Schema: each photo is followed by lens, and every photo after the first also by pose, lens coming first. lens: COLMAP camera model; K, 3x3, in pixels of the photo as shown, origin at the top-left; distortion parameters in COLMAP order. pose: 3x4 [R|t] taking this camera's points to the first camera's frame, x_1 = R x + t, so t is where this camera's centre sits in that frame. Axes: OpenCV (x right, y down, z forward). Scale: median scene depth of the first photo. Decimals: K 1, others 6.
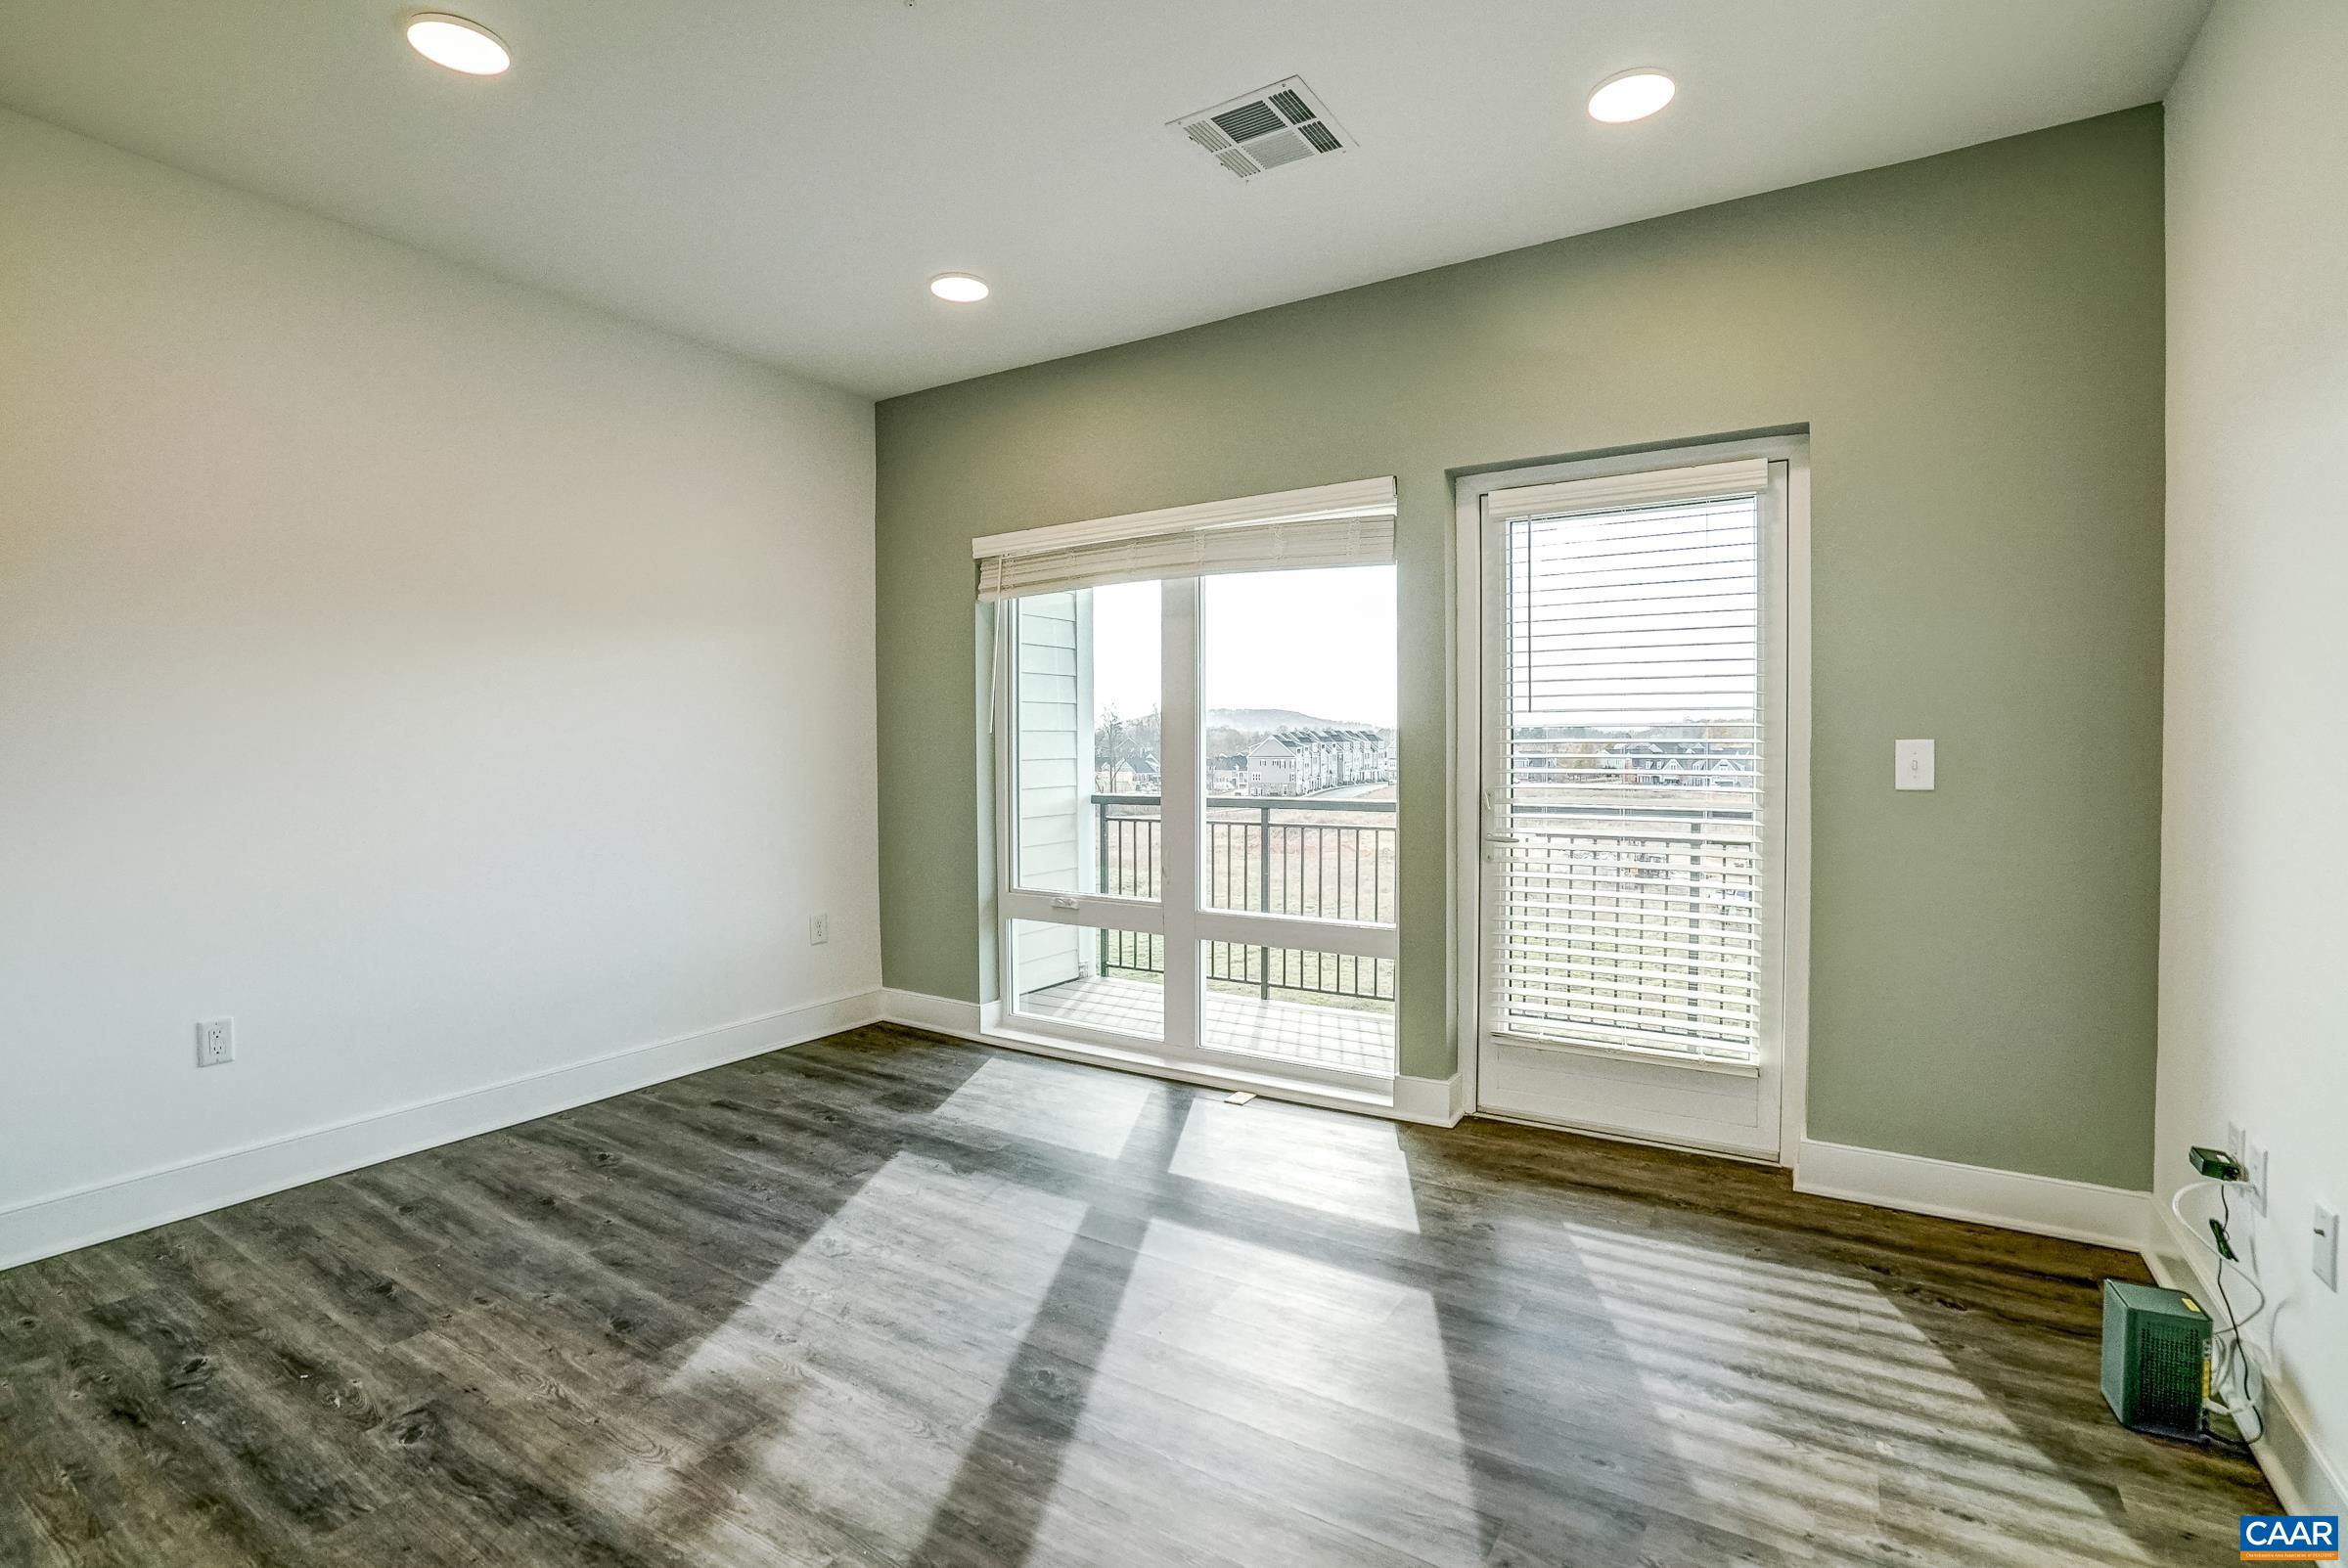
lens RADIAL K [[1107.3, 0, 1155.1], [0, 1107.3, 767.1], [0, 0, 1]] dist [-0.053906, 0.019559]
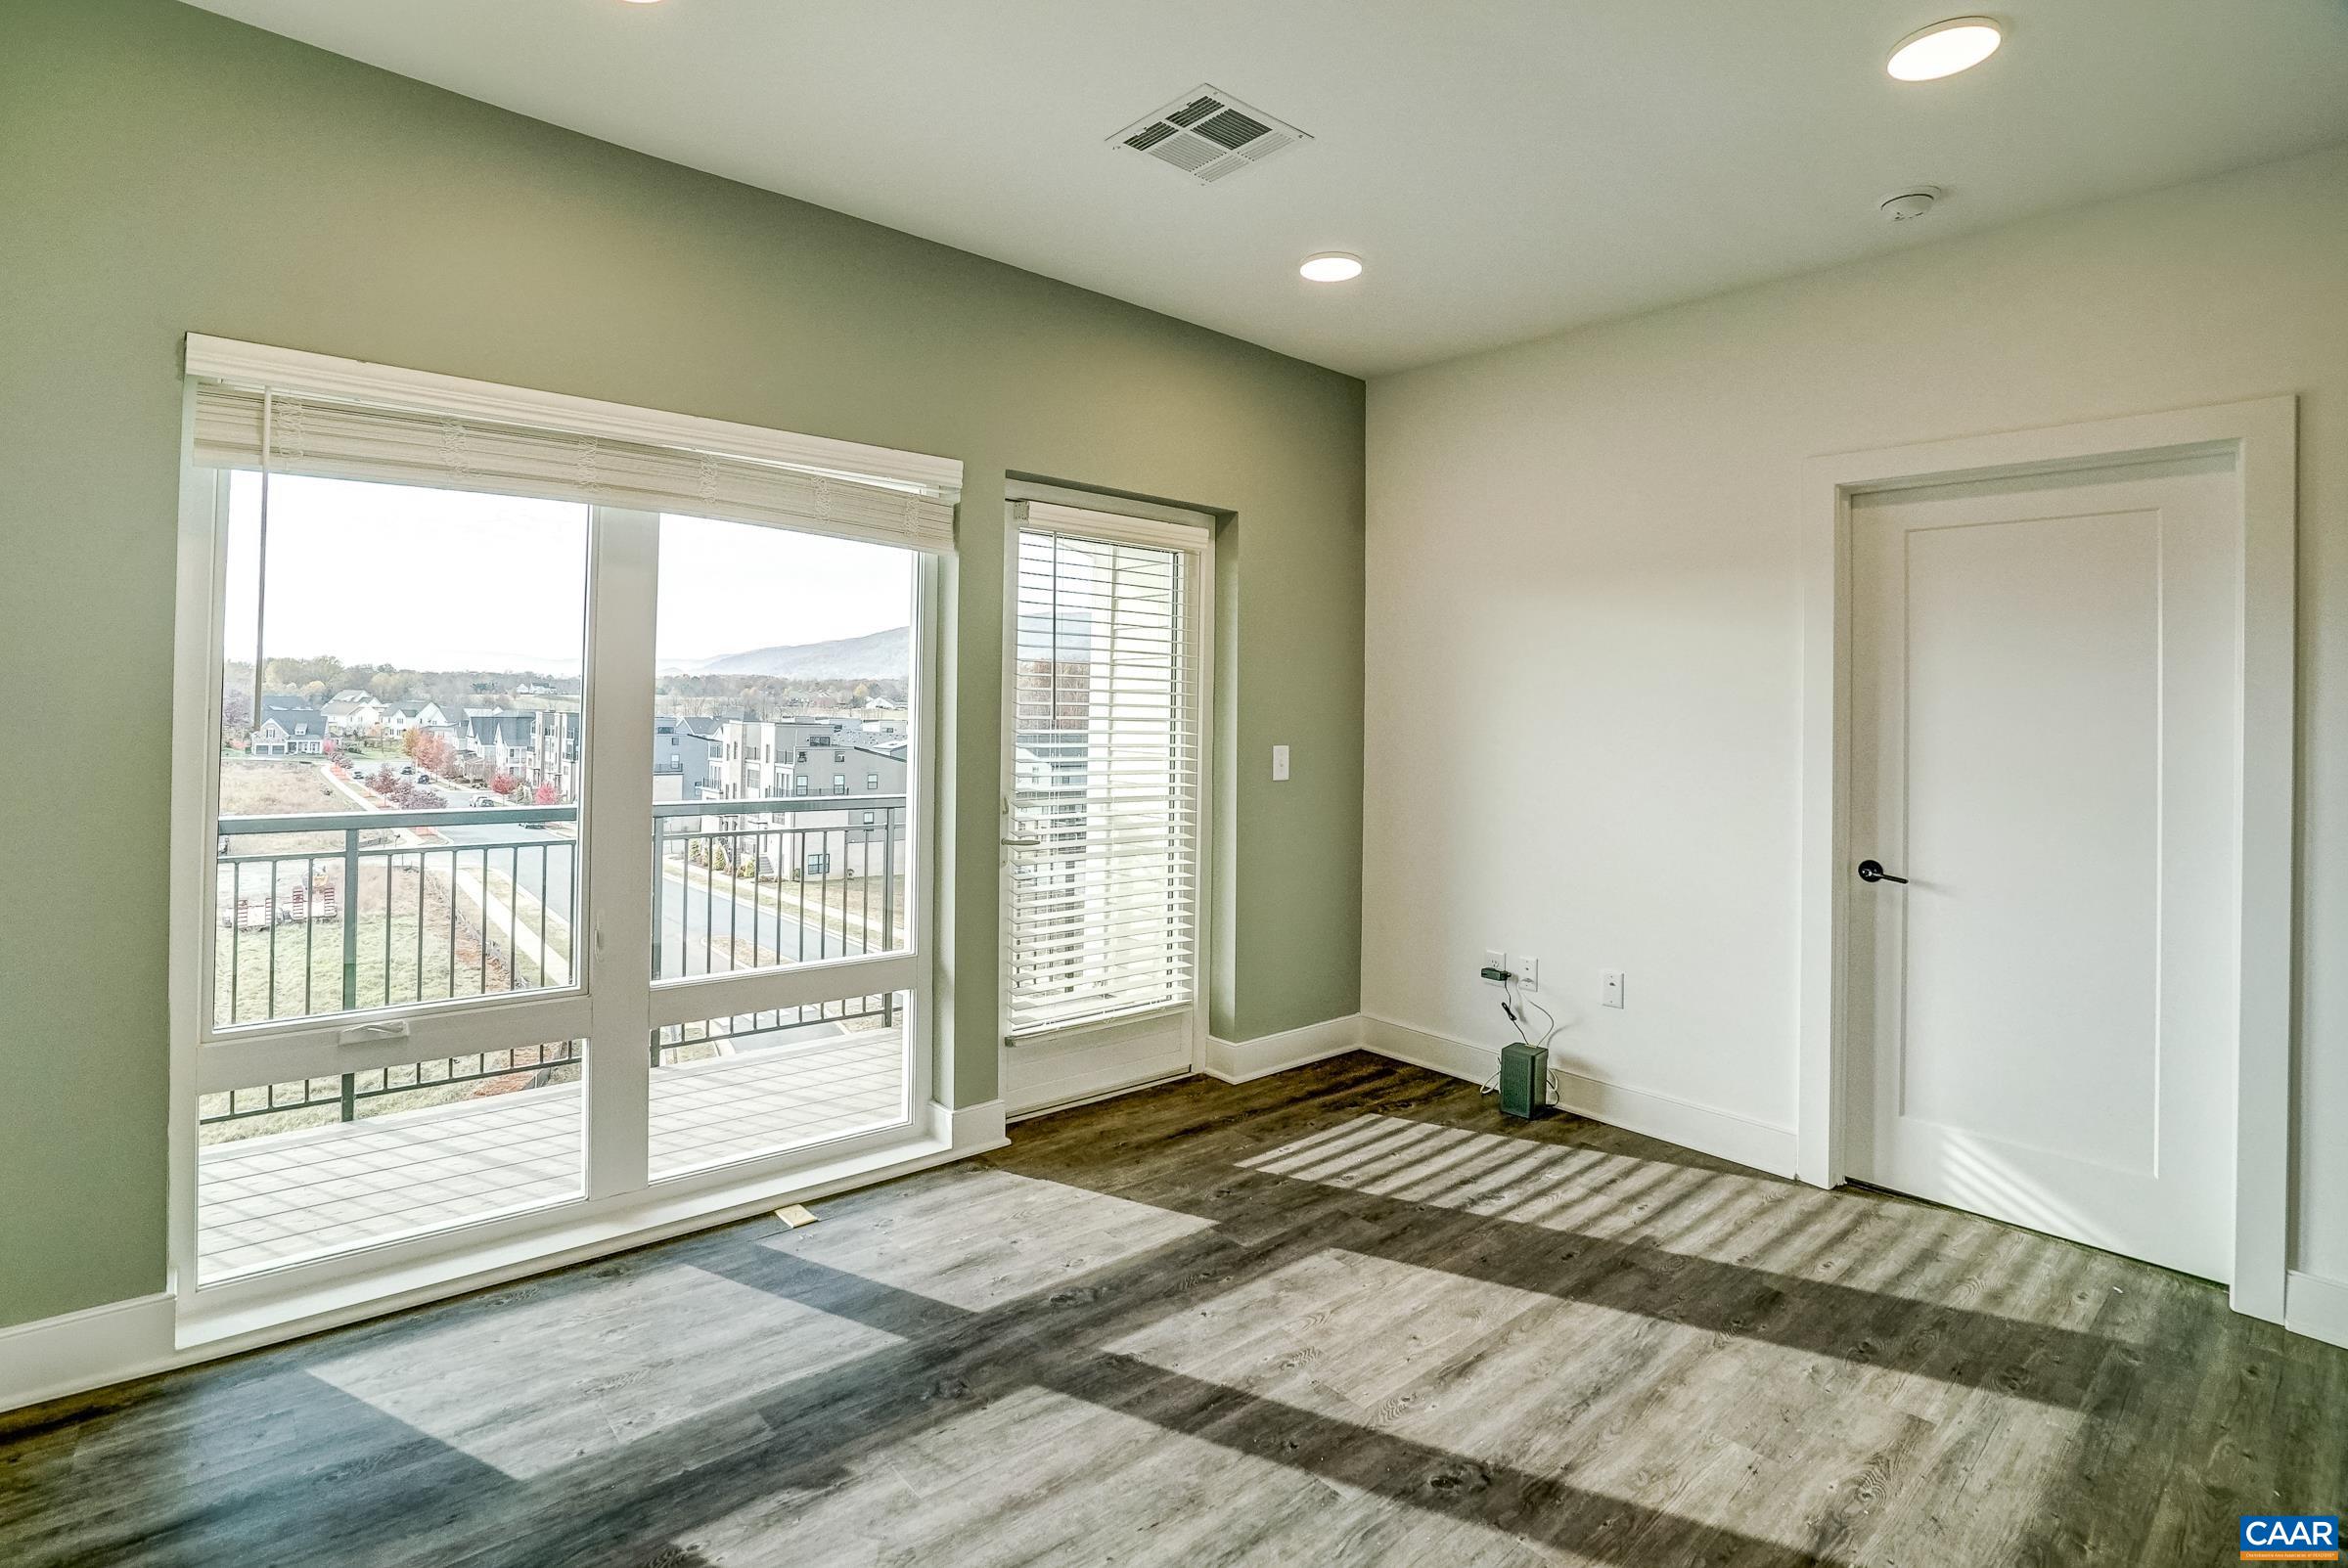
lens RADIAL K [[1126.9, 0, 1146.1], [0, 1126.9, 695.4], [0, 0, 1]] dist [-0.052469, 0.014957]
pose [[0.290879, 0.022098, 0.956504, -0.798067], [-0.000965, 0.999739, -0.022804, -0.058024], [-0.956759, 0.005710, 0.290825, 0.726429]]
